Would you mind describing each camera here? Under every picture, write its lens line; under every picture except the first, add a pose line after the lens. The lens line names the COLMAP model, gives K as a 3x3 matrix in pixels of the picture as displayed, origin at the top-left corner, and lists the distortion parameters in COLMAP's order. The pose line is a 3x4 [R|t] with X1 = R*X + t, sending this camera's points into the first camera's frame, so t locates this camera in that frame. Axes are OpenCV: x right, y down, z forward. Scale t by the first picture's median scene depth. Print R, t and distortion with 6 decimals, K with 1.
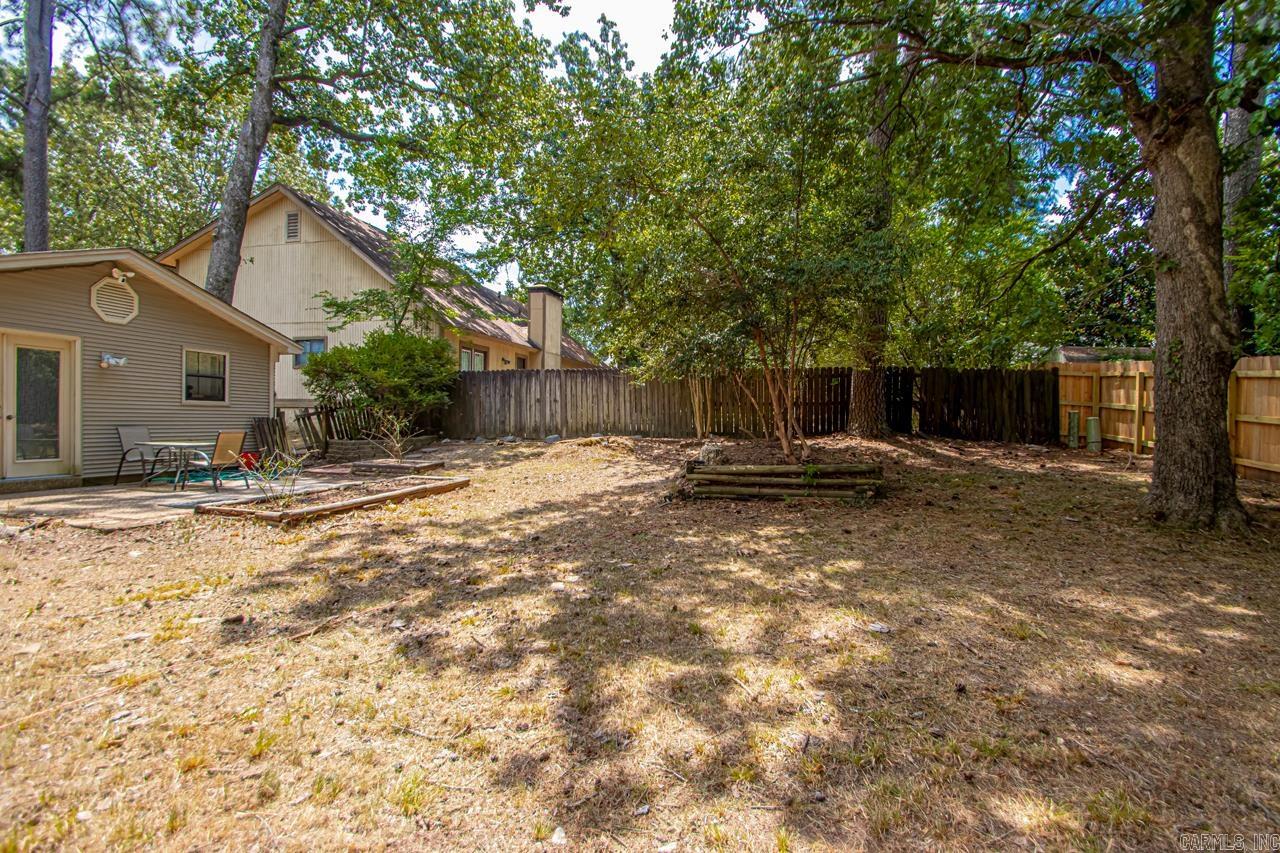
lens RADIAL K [[622.7, 0, 639.1], [0, 622.7, 423.2], [0, 0, 1]] dist [-0.015050, -0.000740]
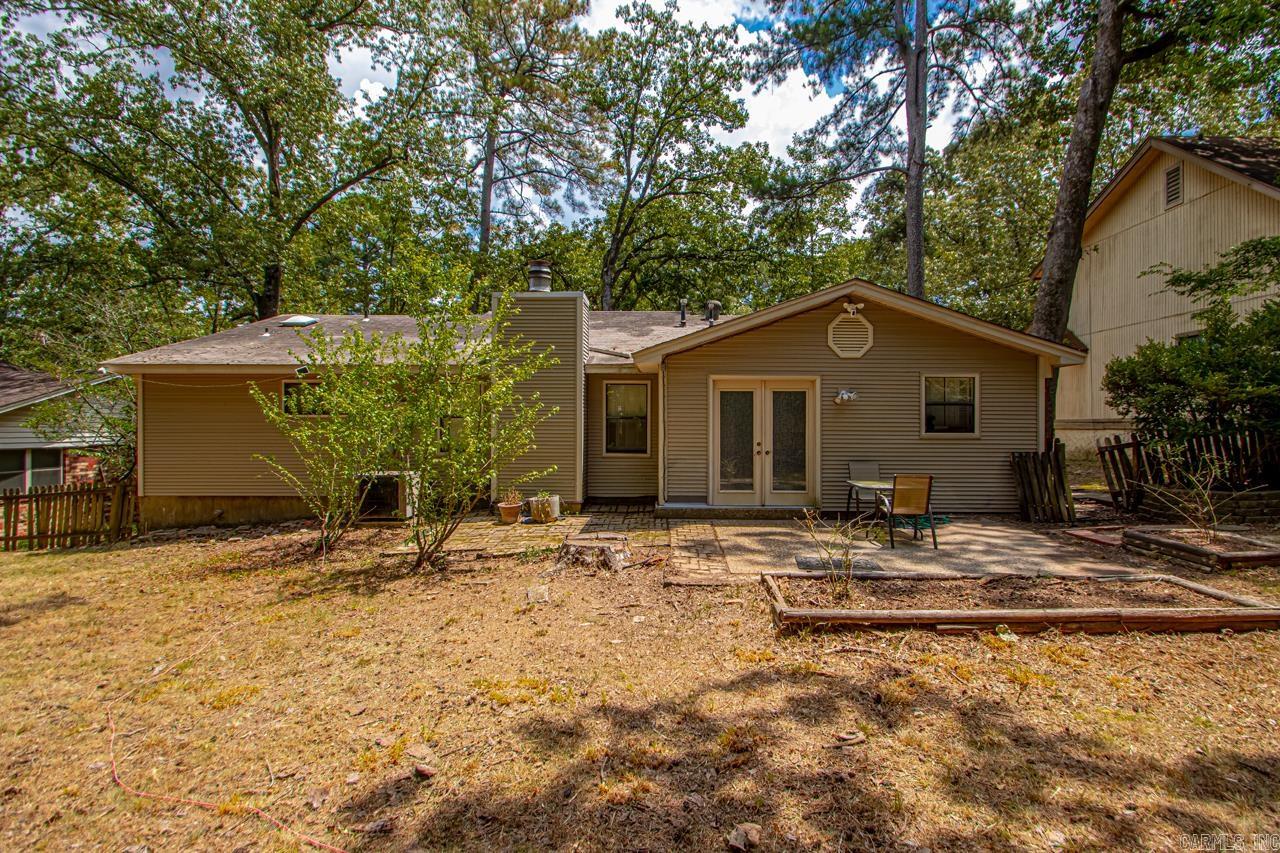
lens RADIAL K [[622.7, 0, 640.9], [0, 622.7, 428.7], [0, 0, 1]] dist [-0.015050, -0.000740]
pose [[0.209324, -0.005132, -0.977833, 0.051059], [-0.003150, 0.999978, -0.005923, -0.035574], [0.977841, 0.004319, 0.209303, 0.401920]]
